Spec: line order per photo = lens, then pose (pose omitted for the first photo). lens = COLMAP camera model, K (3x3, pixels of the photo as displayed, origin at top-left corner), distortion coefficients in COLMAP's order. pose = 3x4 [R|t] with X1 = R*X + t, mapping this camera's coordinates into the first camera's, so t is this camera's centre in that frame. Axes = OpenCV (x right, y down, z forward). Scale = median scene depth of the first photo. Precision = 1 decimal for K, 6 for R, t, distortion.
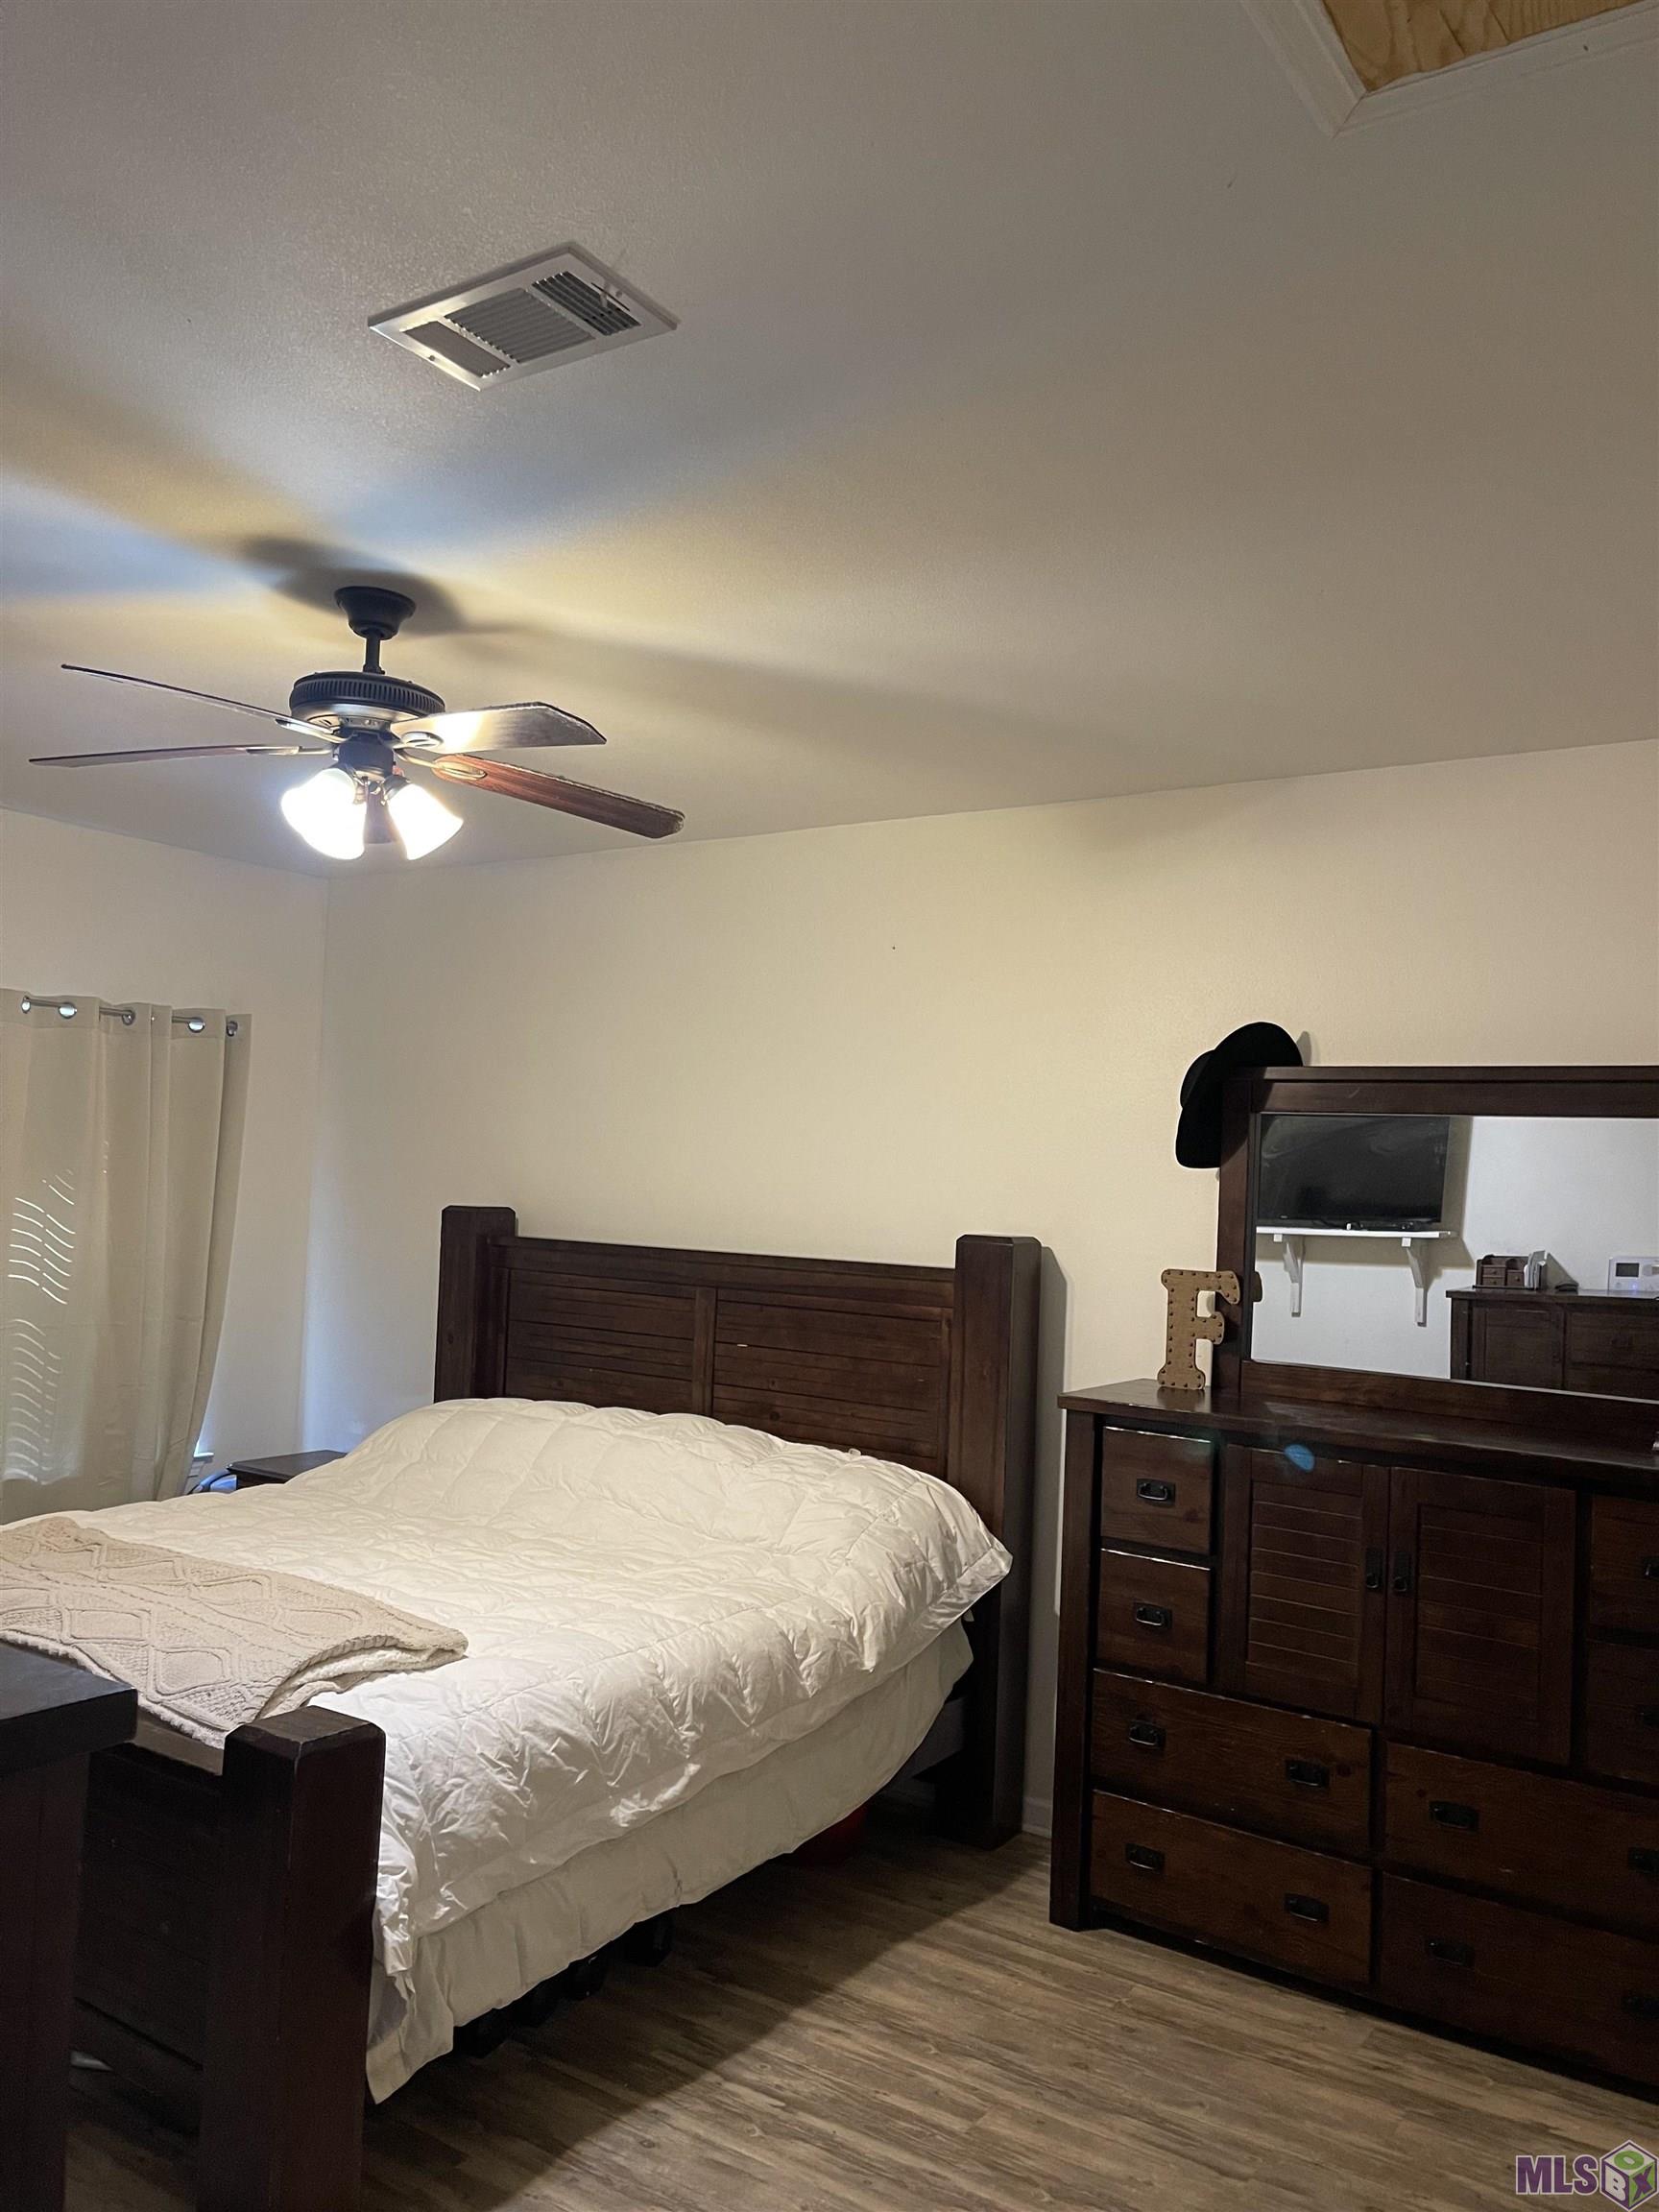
lens RADIAL K [[1651.1, 0, 829.5], [0, 1651.1, 1106.0], [0, 0, 1]] dist [0.062536, -0.076520]
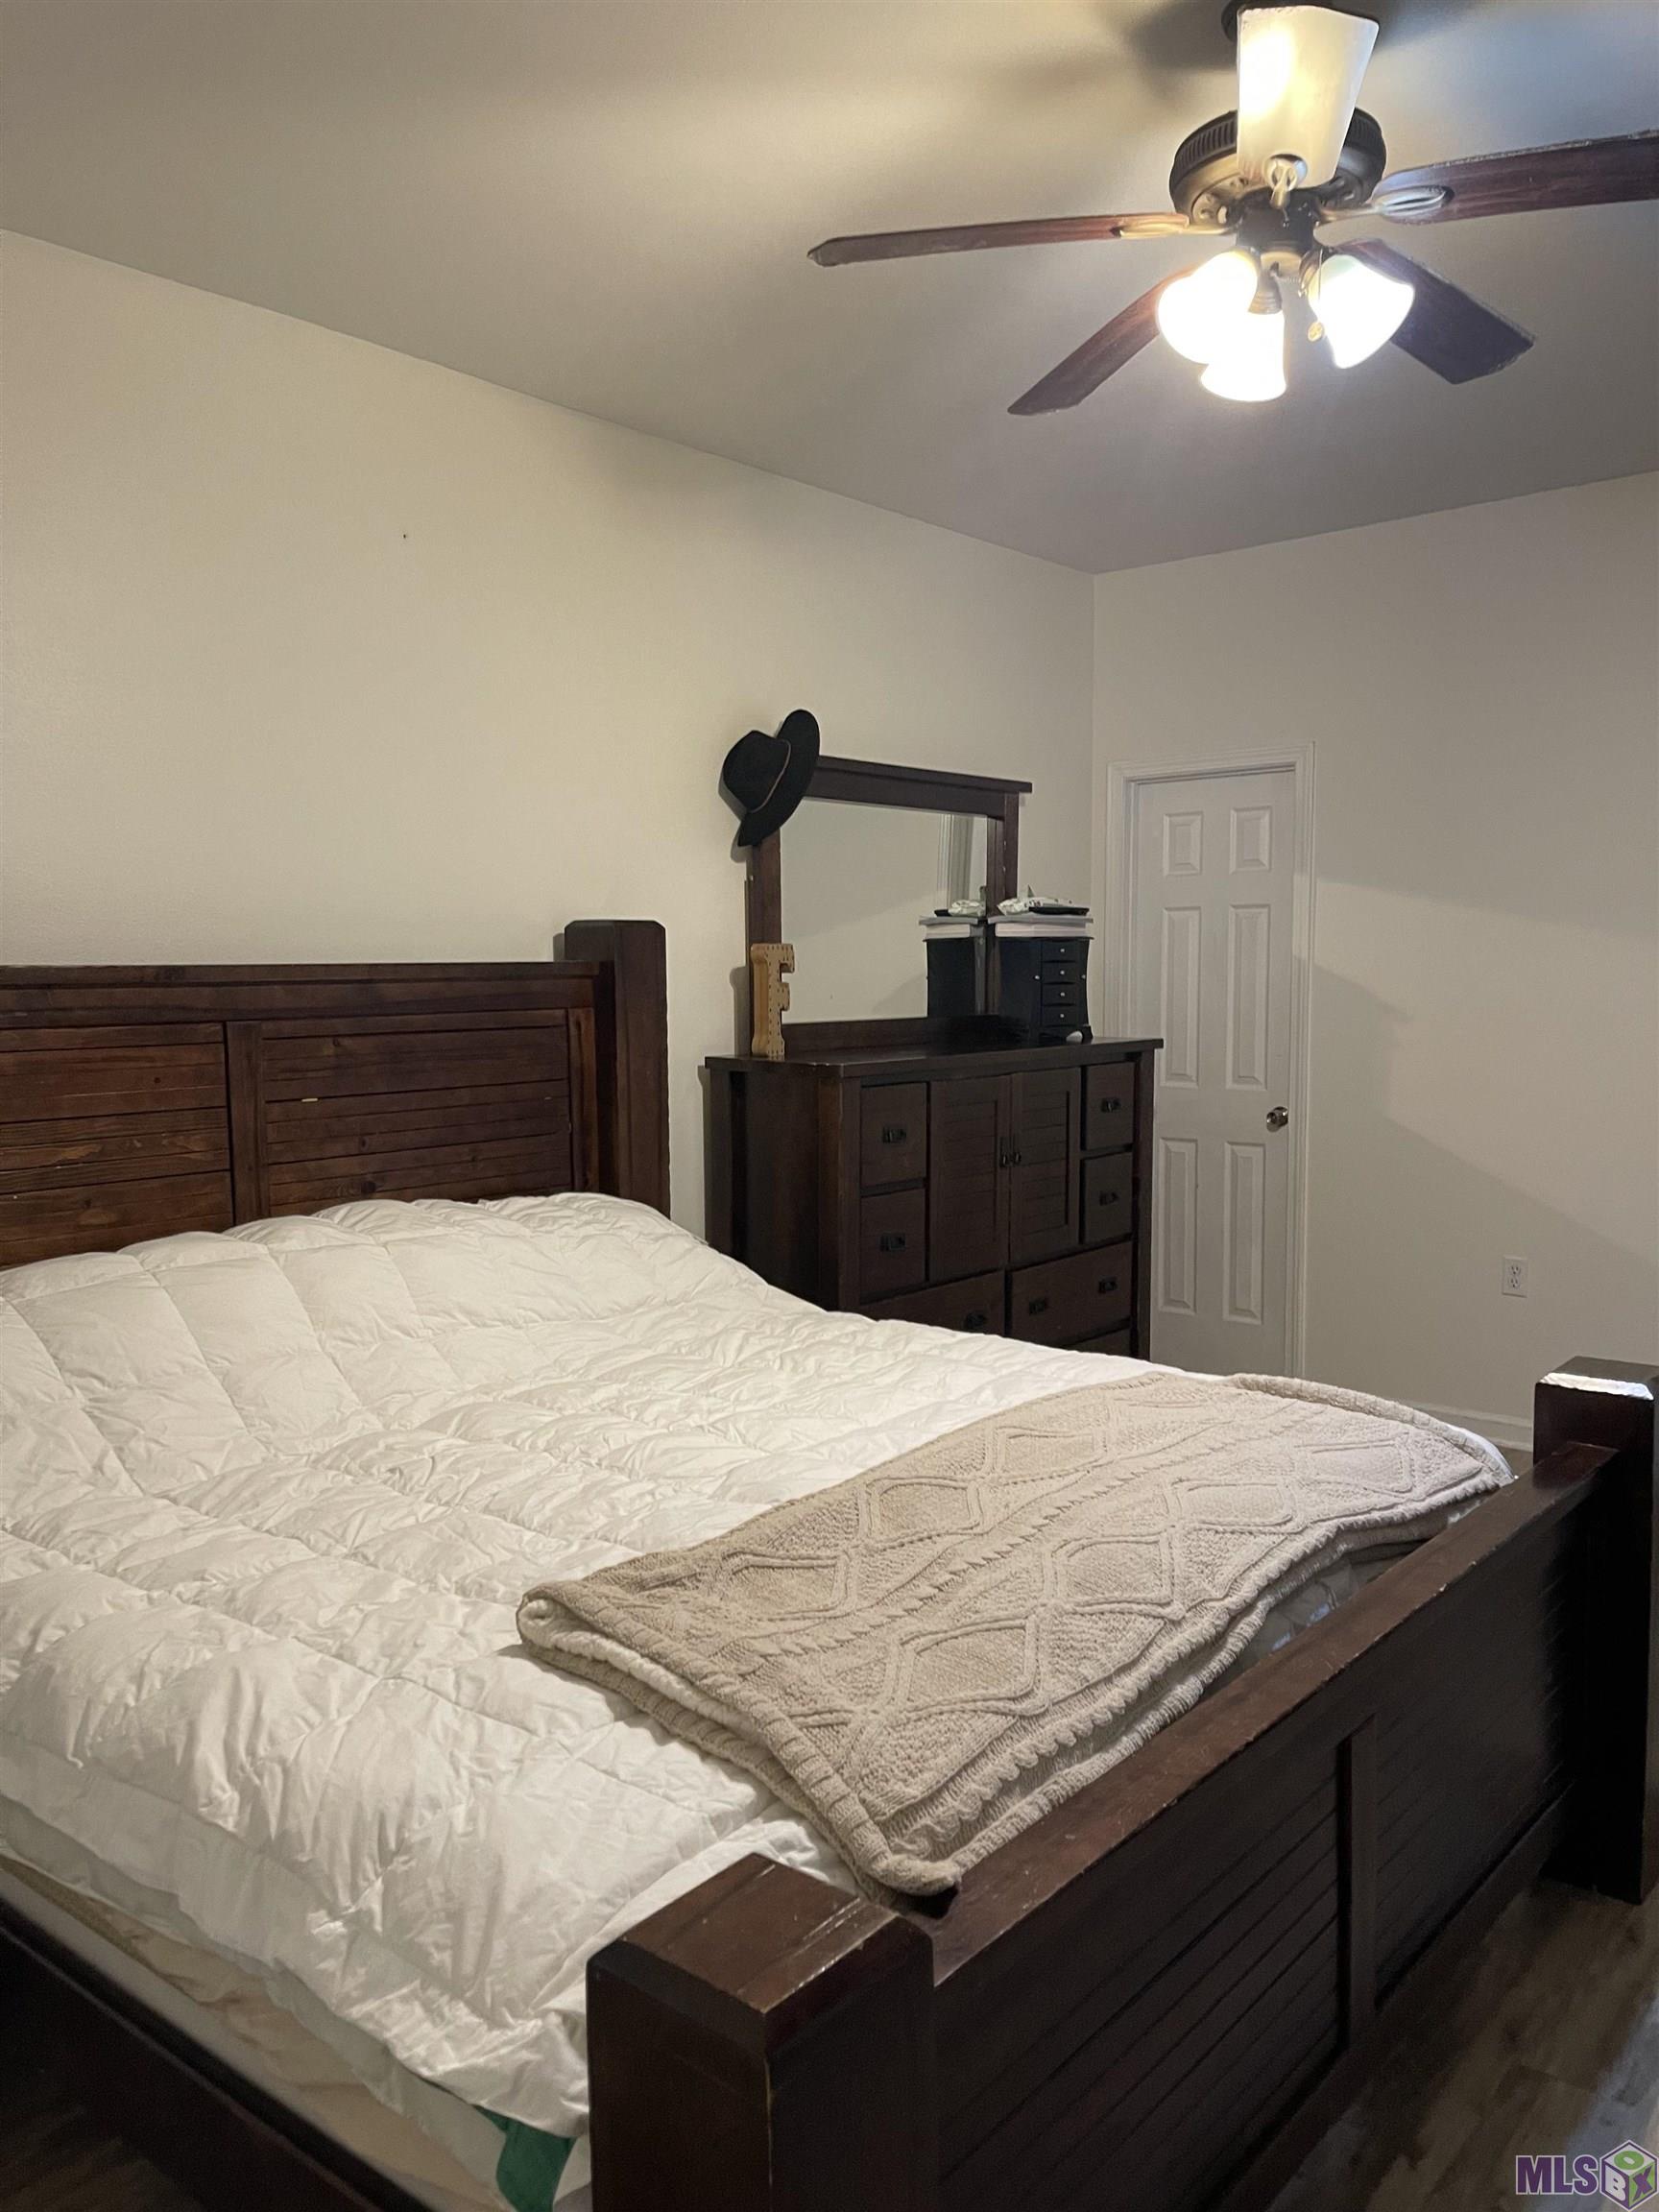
lens RADIAL K [[1651.1, 0, 829.5], [0, 1651.1, 1106.0], [0, 0, 1]] dist [0.062536, -0.076520]
pose [[0.092206, -0.127418, 0.987554, -0.744457], [-0.030502, 0.990952, 0.130705, 0.056483], [-0.995273, -0.042174, 0.087486, 0.780979]]
